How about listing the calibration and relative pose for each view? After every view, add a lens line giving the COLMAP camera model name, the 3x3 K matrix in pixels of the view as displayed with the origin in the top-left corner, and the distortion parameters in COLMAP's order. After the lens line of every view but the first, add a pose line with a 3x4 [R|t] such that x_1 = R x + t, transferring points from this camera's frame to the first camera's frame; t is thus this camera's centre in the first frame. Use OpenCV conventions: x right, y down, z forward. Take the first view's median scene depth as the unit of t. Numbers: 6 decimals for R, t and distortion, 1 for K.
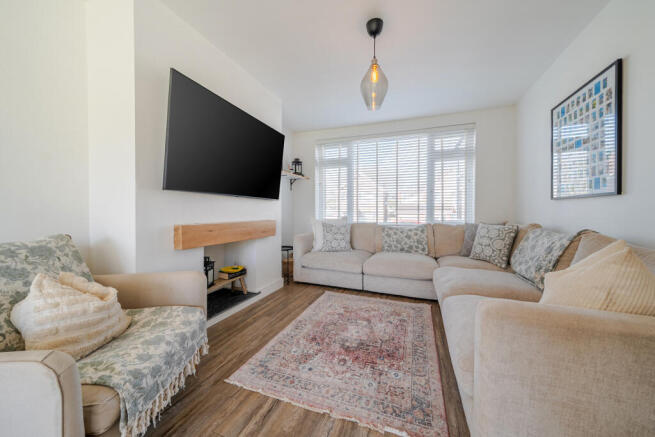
lens RADIAL K [[225.2, 0, 326.0], [0, 225.2, 215.6], [0, 0, 1]] dist [-0.002282, -0.000134]
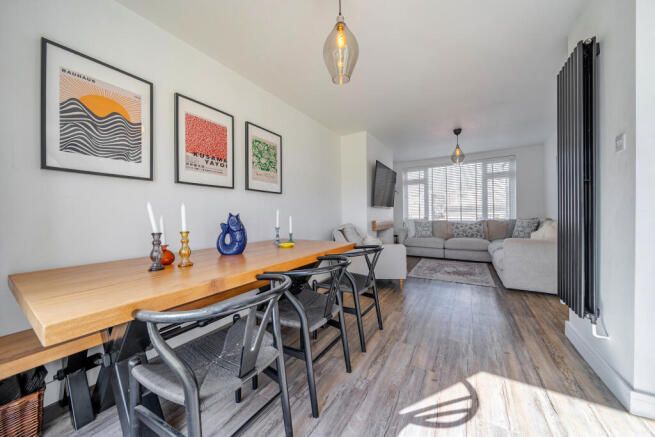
lens RADIAL K [[225.2, 0, 330.6], [0, 225.2, 217.7], [0, 0, 1]] dist [-0.002282, -0.000134]
pose [[0.987169, -0.016519, -0.158825, -0.361868], [0.015229, 0.999840, -0.009335, 0.016704], [0.158954, 0.006796, 0.987263, -0.742013]]
